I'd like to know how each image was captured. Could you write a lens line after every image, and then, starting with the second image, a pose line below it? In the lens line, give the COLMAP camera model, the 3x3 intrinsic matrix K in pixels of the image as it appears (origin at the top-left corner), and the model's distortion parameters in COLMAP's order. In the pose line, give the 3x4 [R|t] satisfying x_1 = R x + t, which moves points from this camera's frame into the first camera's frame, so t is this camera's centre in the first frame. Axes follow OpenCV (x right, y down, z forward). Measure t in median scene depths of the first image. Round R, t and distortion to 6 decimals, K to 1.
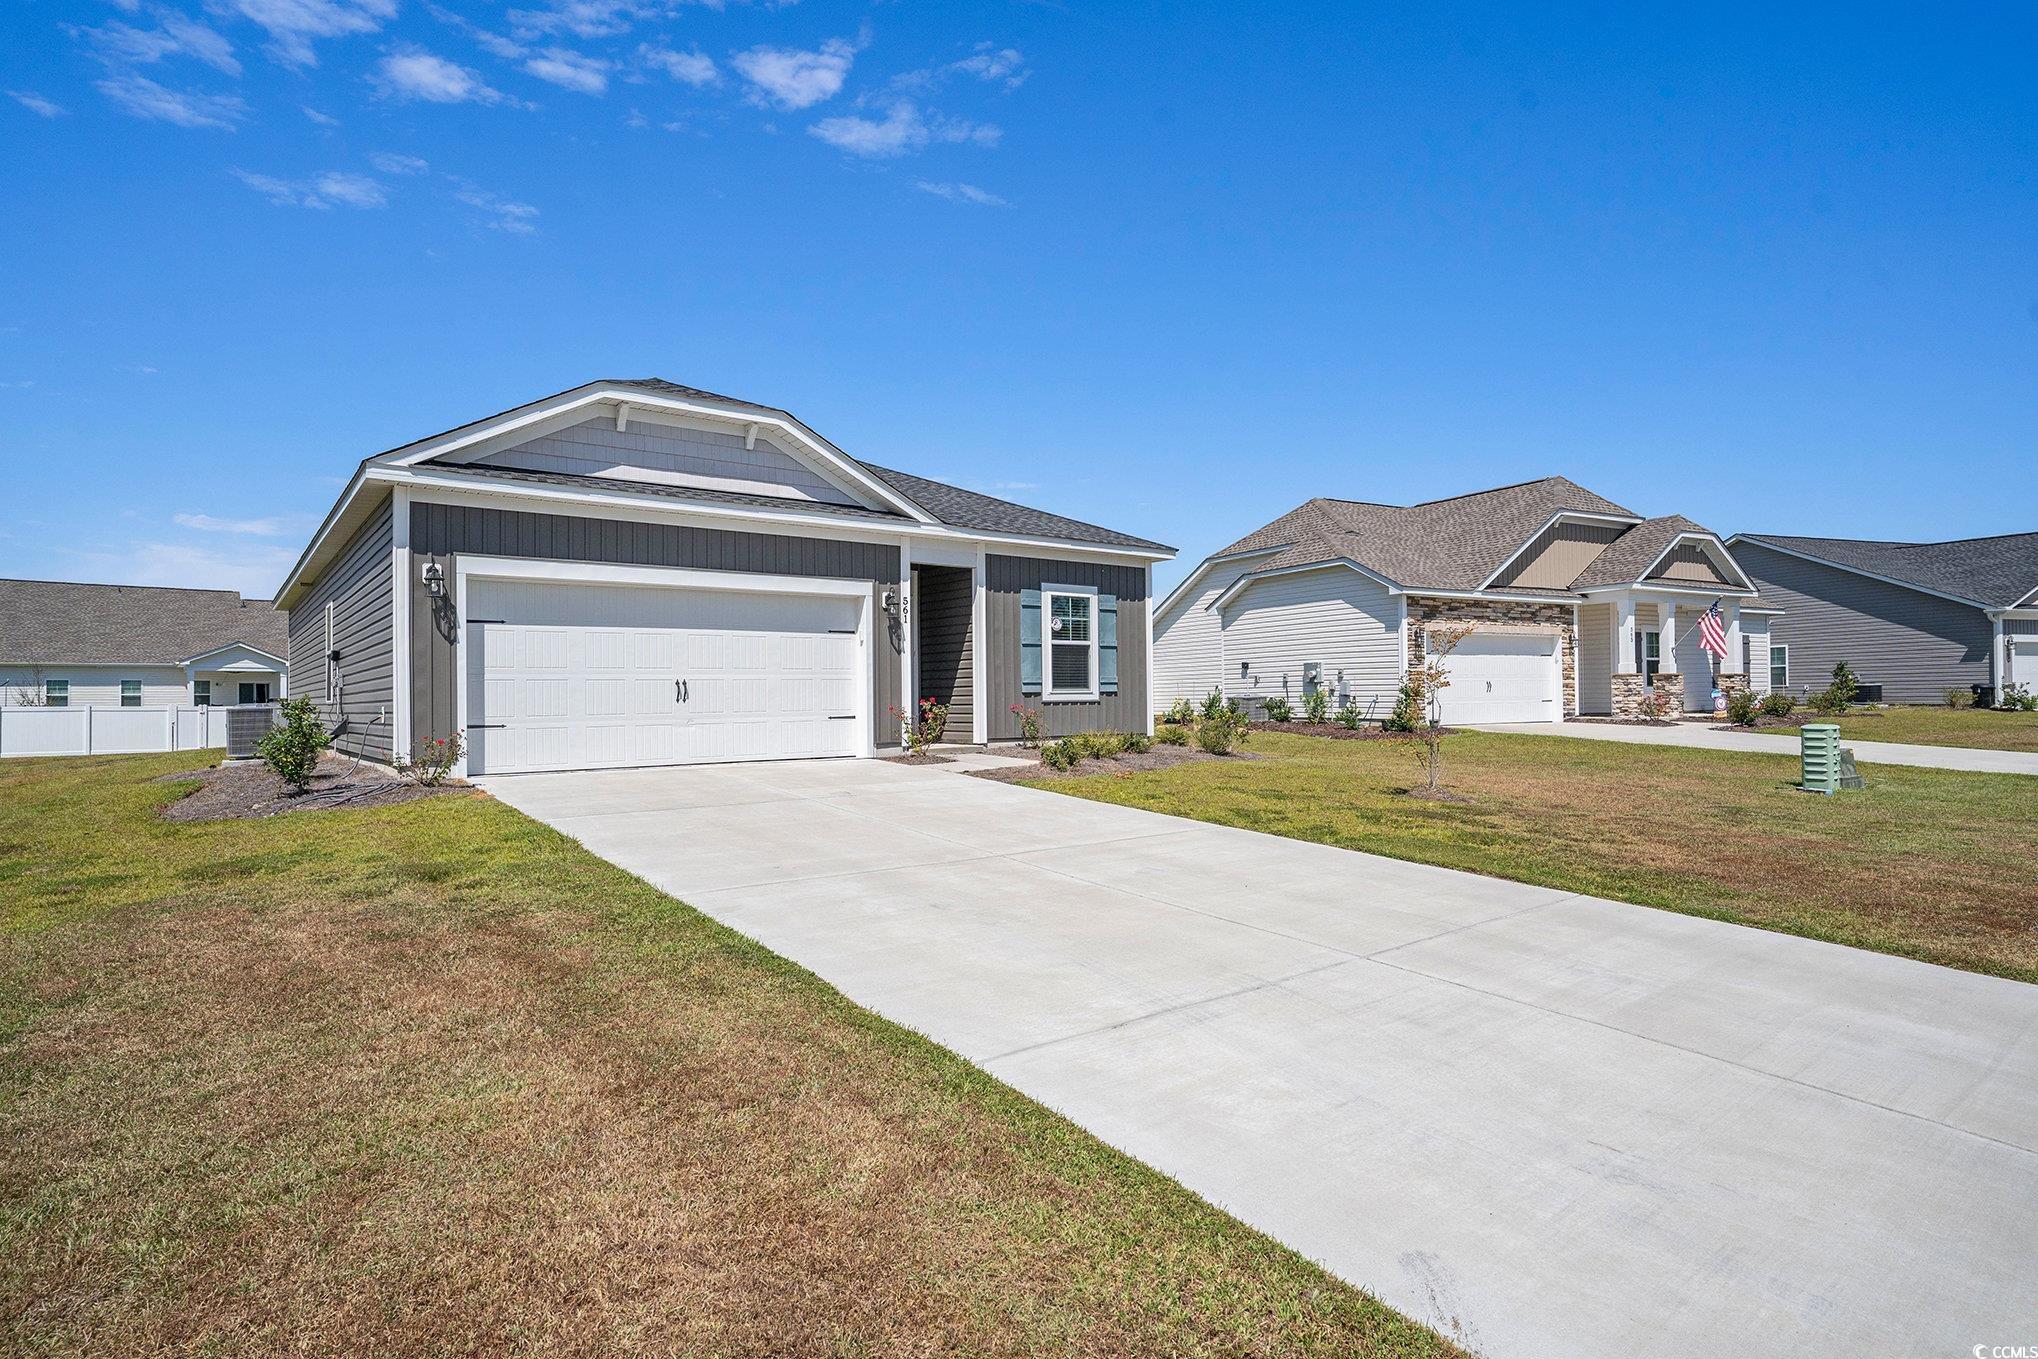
lens RADIAL K [[1065.8, 0, 1019.0], [0, 1065.8, 679.5], [0, 0, 1]] dist [-0.001984, 0.044203]
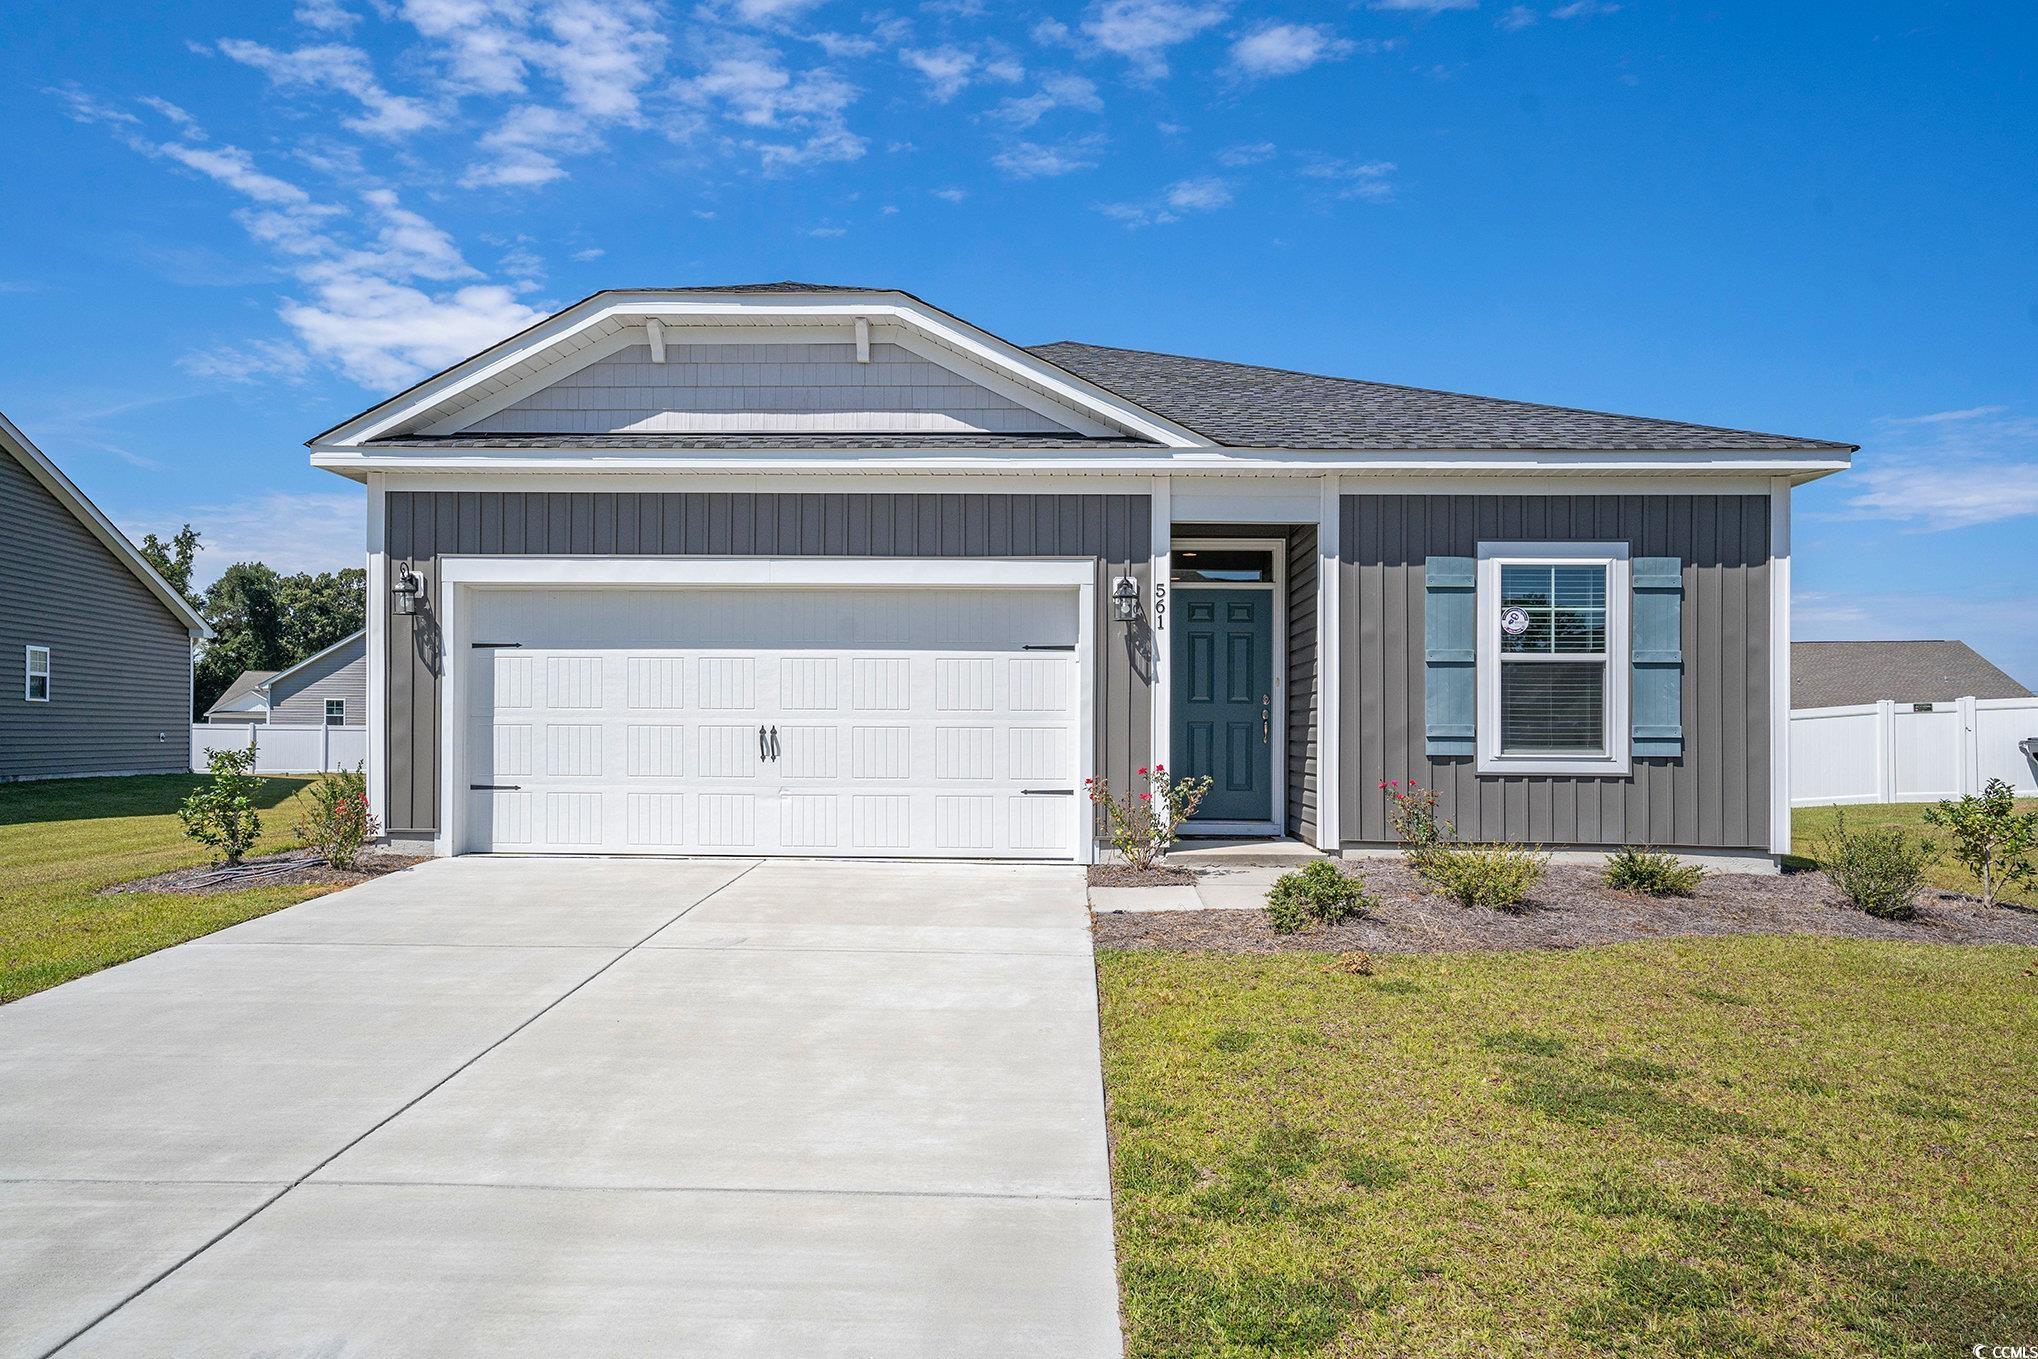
lens RADIAL K [[1340.1, 0, 1018.9], [0, 1340.1, 708.6], [0, 0, 1]] dist [0.010060, 0.001660]
pose [[0.771953, 0.001723, -0.635677, 0.272911], [-0.006504, 0.999965, -0.005188, -0.006056], [0.635647, 0.008140, 0.771937, 0.377804]]
